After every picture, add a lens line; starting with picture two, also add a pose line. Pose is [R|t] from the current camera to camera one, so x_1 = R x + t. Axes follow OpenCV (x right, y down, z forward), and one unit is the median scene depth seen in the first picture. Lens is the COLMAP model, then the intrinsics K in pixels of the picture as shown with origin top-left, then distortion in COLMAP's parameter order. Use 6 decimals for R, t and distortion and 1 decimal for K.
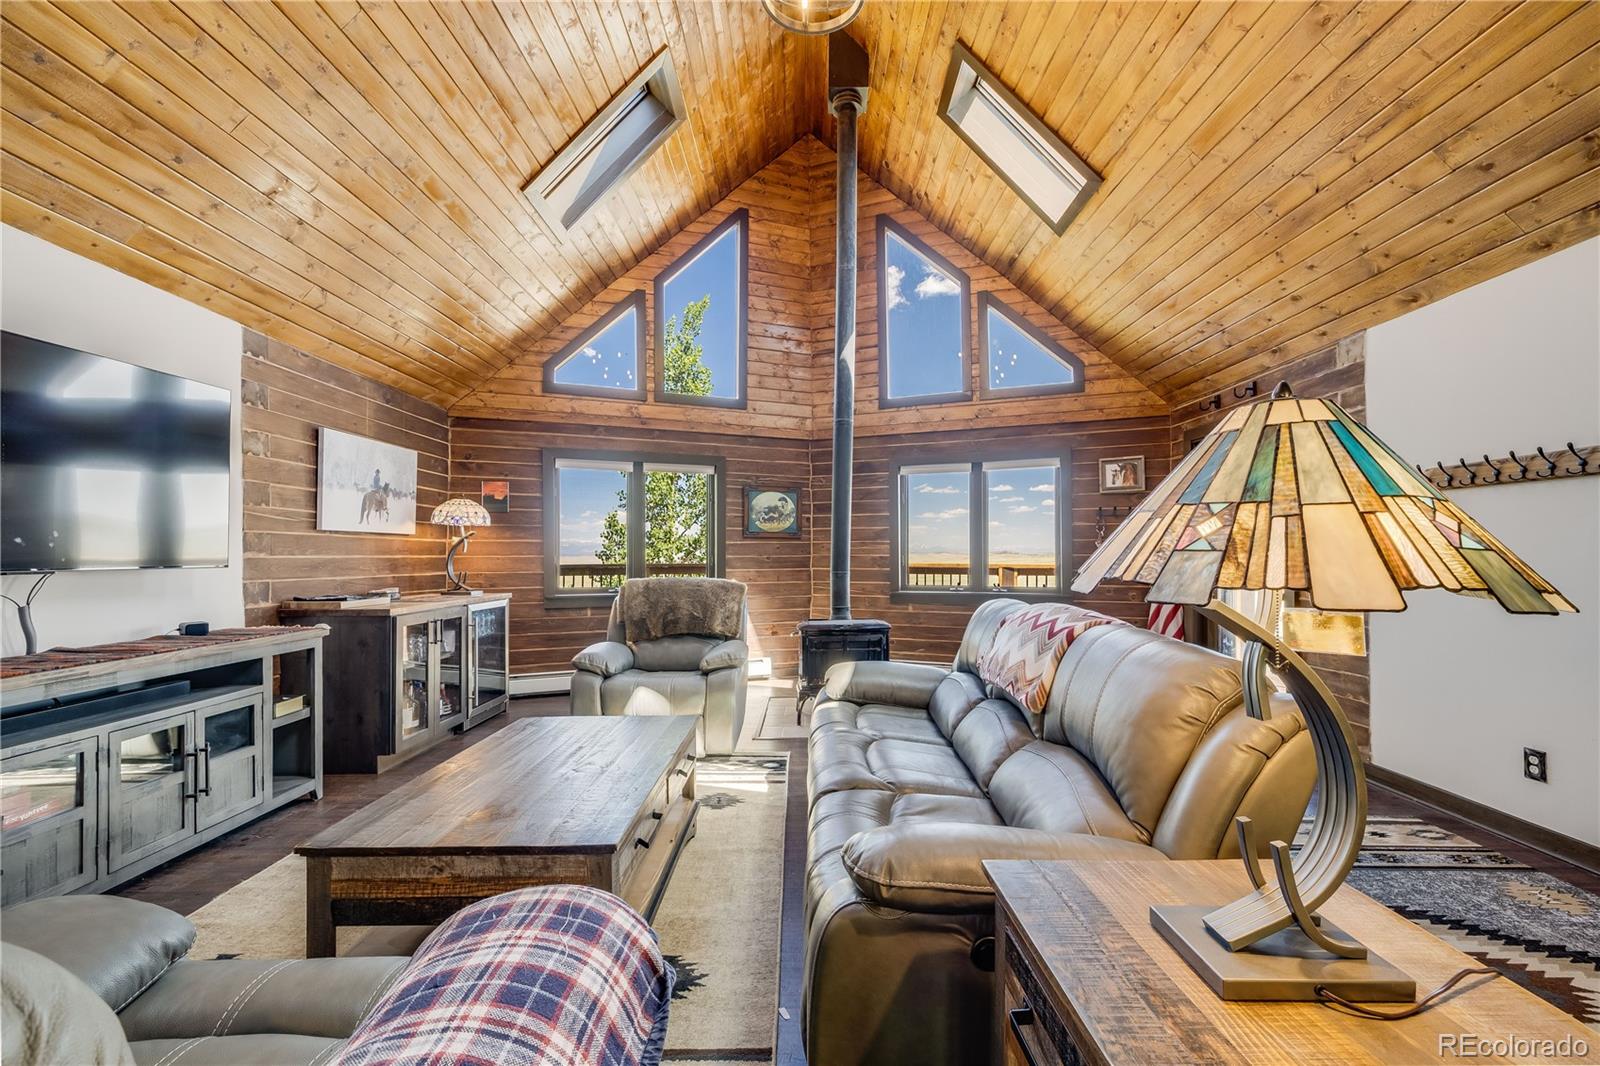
lens RADIAL K [[645.6, 0, 800.8], [0, 645.6, 544.3], [0, 0, 1]] dist [-0.004307, 0.000718]
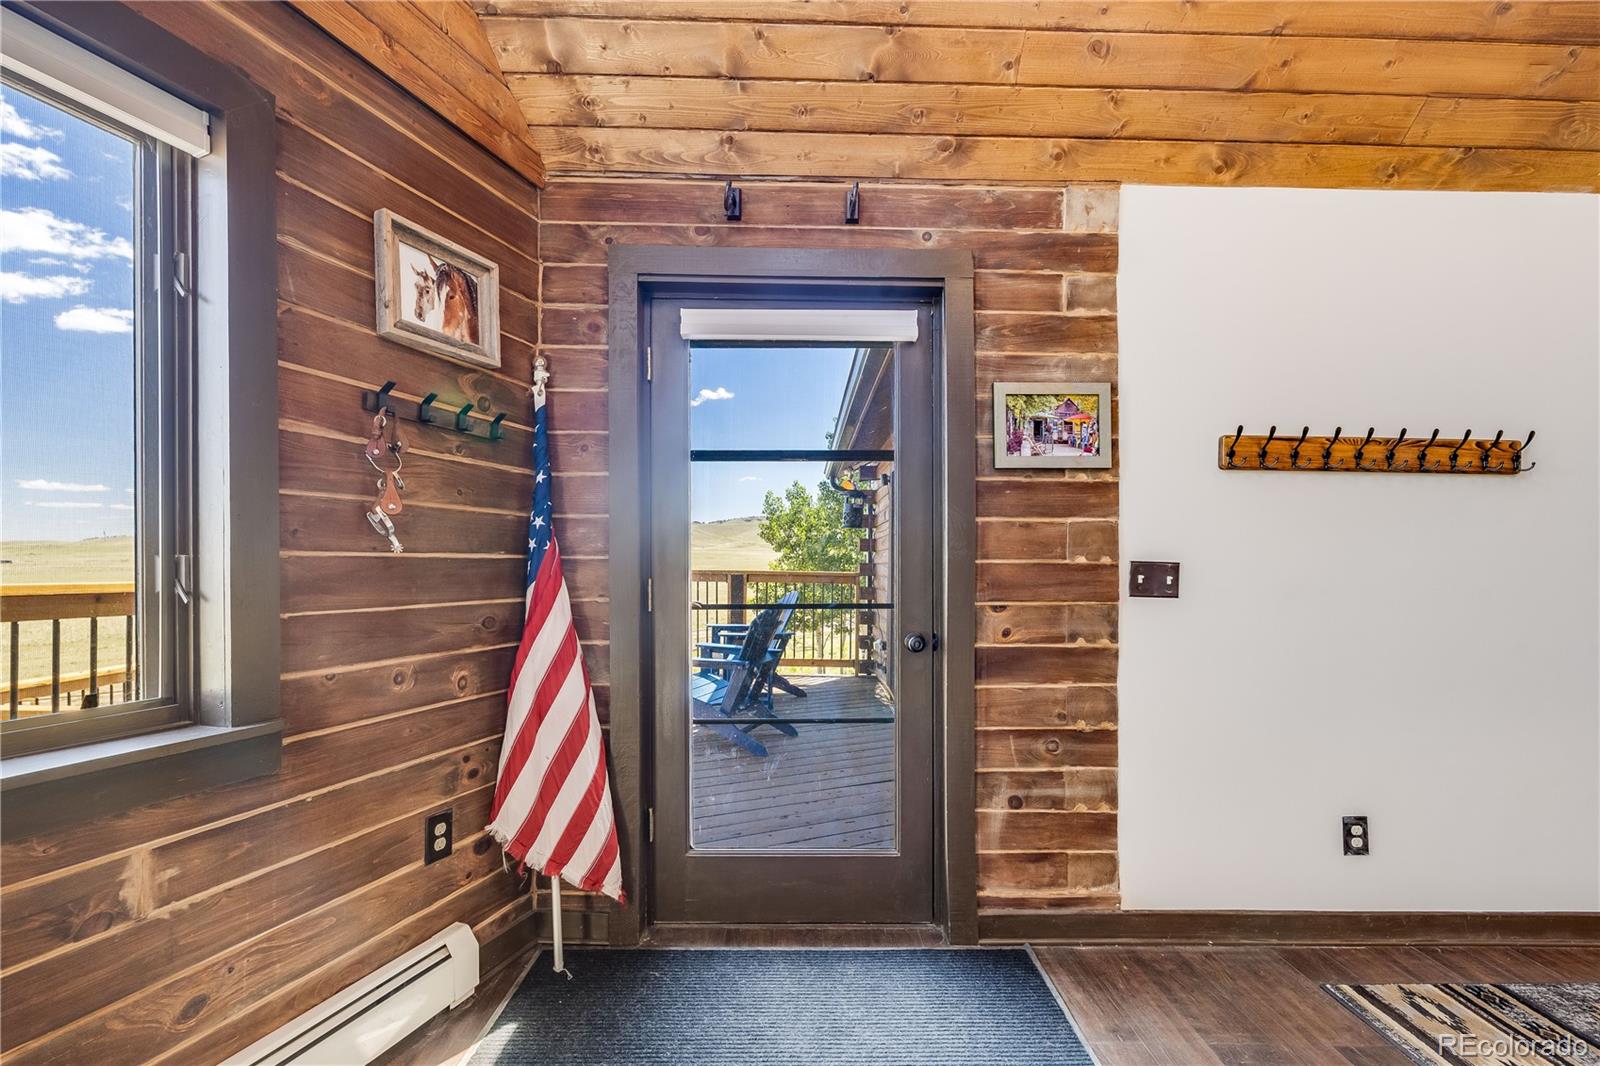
lens RADIAL K [[645.6, 0, 809.0], [0, 645.6, 570.0], [0, 0, 1]] dist [-0.004307, 0.000718]
pose [[-0.015776, -0.009309, 0.999832, 0.188677], [-0.027951, 0.999570, 0.008865, 0.016213], [-0.999485, -0.027807, -0.016029, 0.849865]]
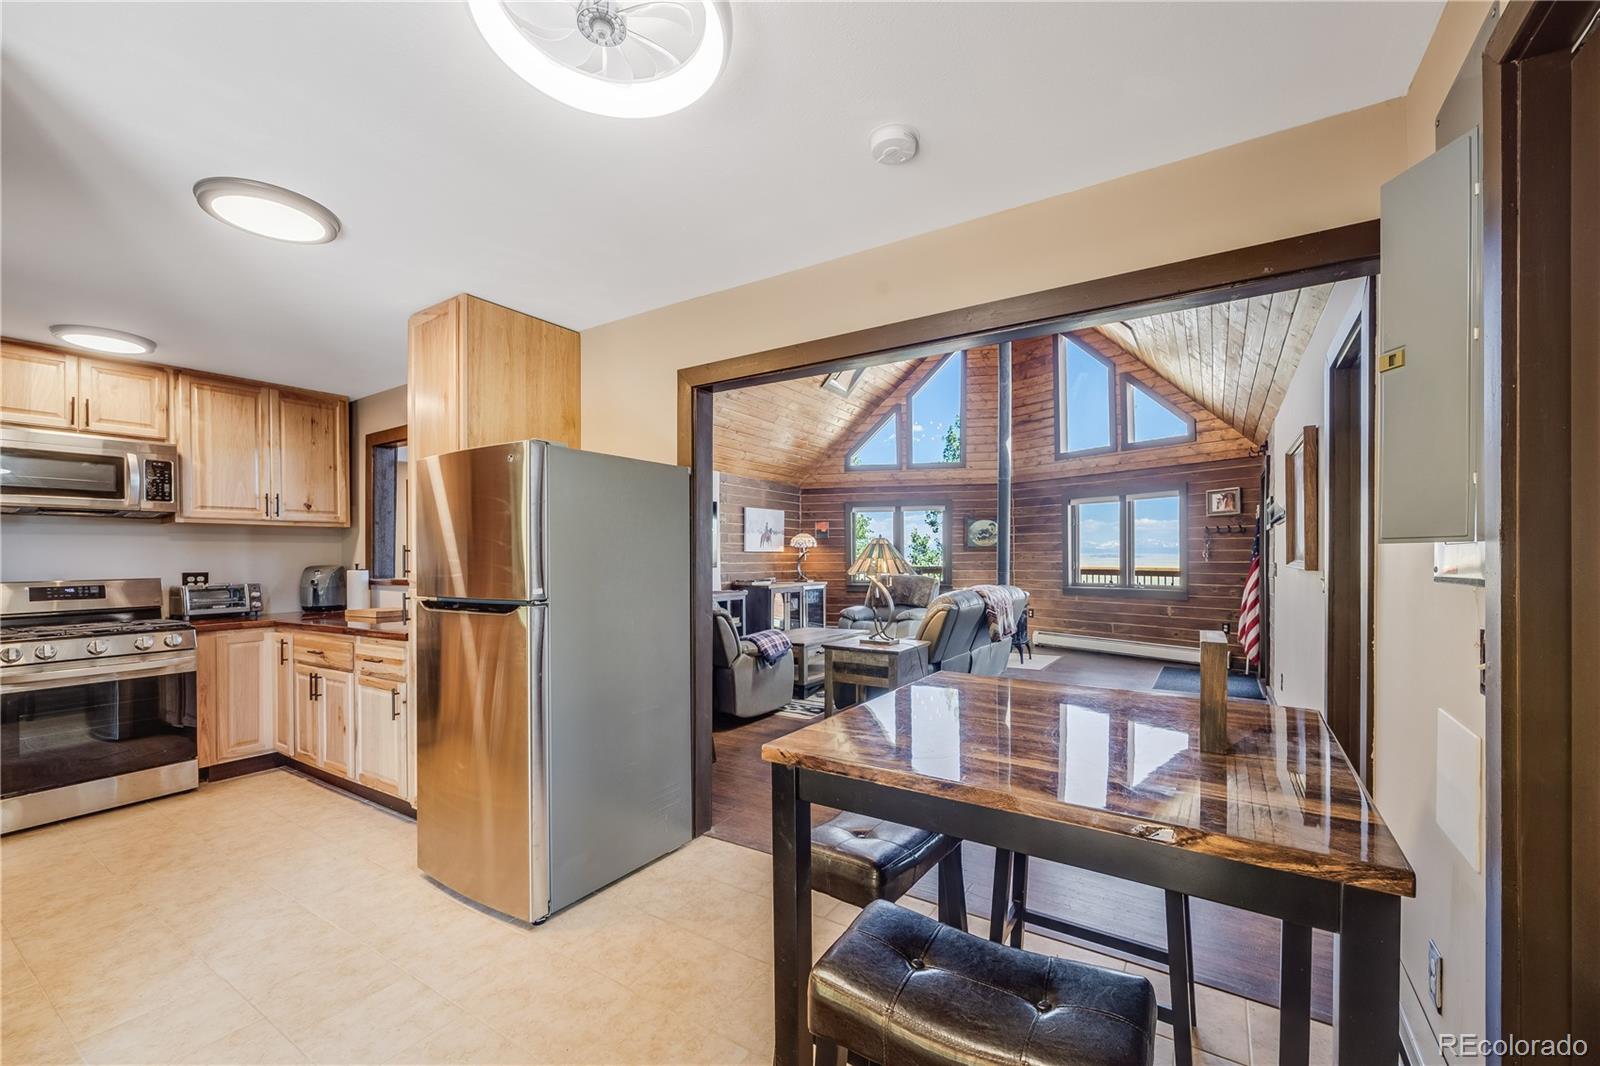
lens RADIAL K [[645.6, 0, 801.5], [0, 645.6, 552.4], [0, 0, 1]] dist [-0.004307, 0.000718]
pose [[0.839928, -0.006809, -0.542656, 0.501579], [0.012000, 0.999910, 0.006027, -0.022554], [0.542566, -0.011574, 0.839933, -0.616679]]
